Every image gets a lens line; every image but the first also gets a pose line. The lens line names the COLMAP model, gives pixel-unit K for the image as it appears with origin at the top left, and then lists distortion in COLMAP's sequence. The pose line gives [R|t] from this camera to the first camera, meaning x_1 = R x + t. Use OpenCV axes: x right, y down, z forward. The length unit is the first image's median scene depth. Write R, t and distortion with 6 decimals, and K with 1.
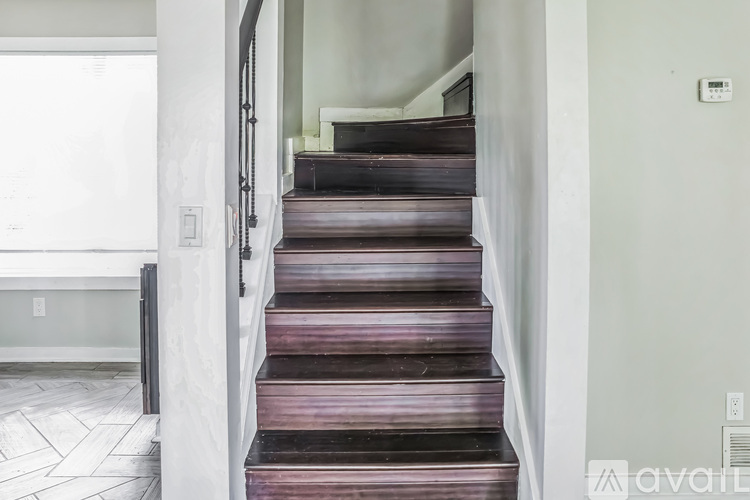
lens RADIAL K [[1502.5, 0, 375.0], [0, 1502.5, 250.0], [0, 0, 1]] dist [-0.238603, -0.204528]
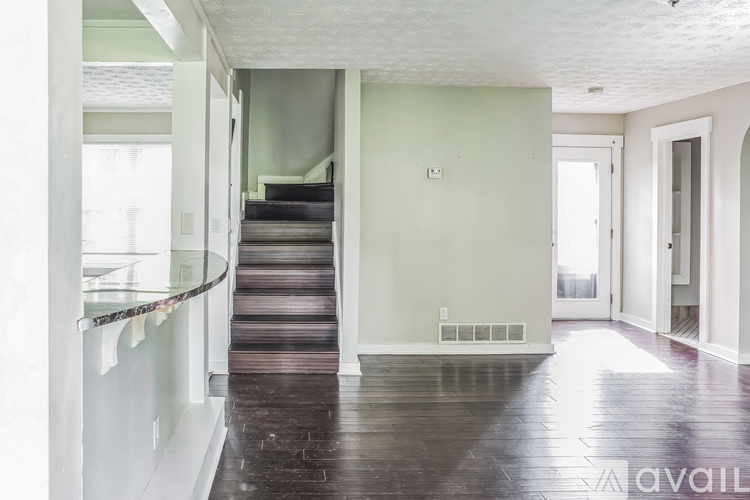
lens RADIAL K [[1502.5, 0, 375.0], [0, 1502.5, 250.0], [0, 0, 1]] dist [-0.238603, -0.204528]
pose [[0.998754, 0.009847, 0.048920, 0.022065], [-0.008130, 0.999348, -0.035185, 0.075105], [-0.049235, 0.034744, 0.998183, -1.061746]]
